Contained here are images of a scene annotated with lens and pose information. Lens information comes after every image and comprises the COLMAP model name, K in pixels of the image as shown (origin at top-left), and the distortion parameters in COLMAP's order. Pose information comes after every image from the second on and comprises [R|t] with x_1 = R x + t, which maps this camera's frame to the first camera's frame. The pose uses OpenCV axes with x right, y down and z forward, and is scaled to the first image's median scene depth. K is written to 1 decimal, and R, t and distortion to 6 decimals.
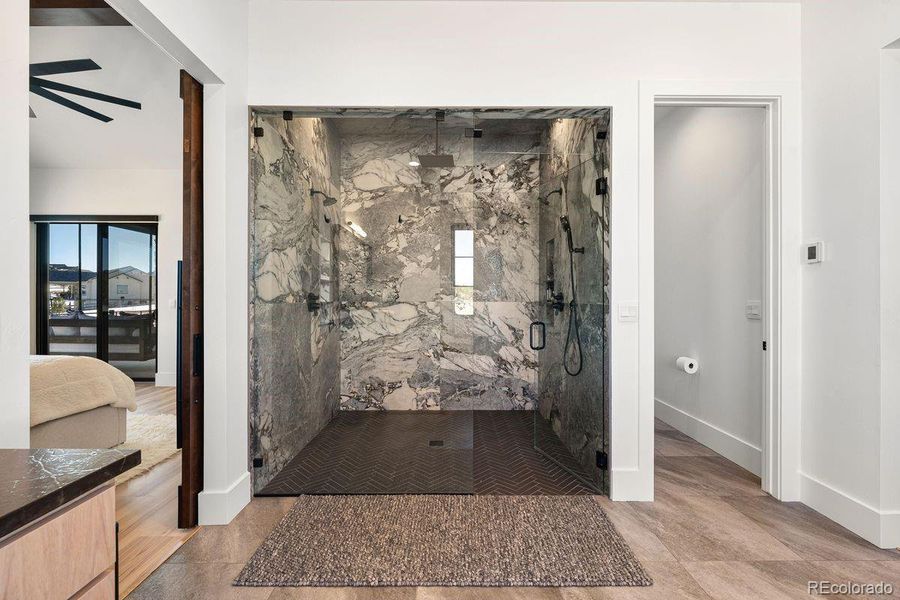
lens RADIAL K [[391.7, 0, 453.3], [0, 391.7, 301.5], [0, 0, 1]] dist [-0.004170, -0.000041]
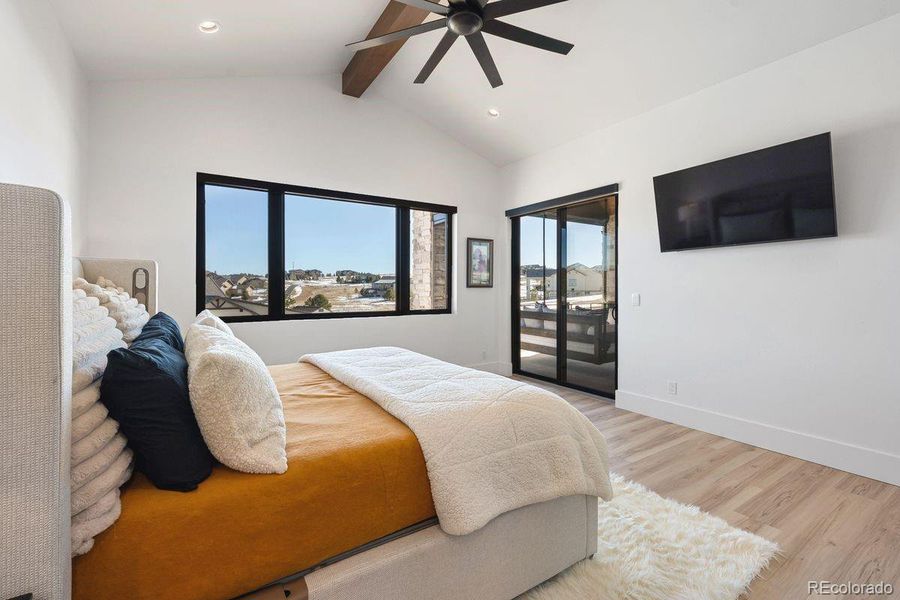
lens RADIAL K [[391.7, 0, 451.8], [0, 391.7, 295.2], [0, 0, 1]] dist [-0.004170, -0.000041]
pose [[0.539481, 0.005746, -0.841978, -0.233942], [0.001123, 0.999971, 0.007543, -0.006469], [0.841997, -0.005015, 0.539459, 0.254801]]
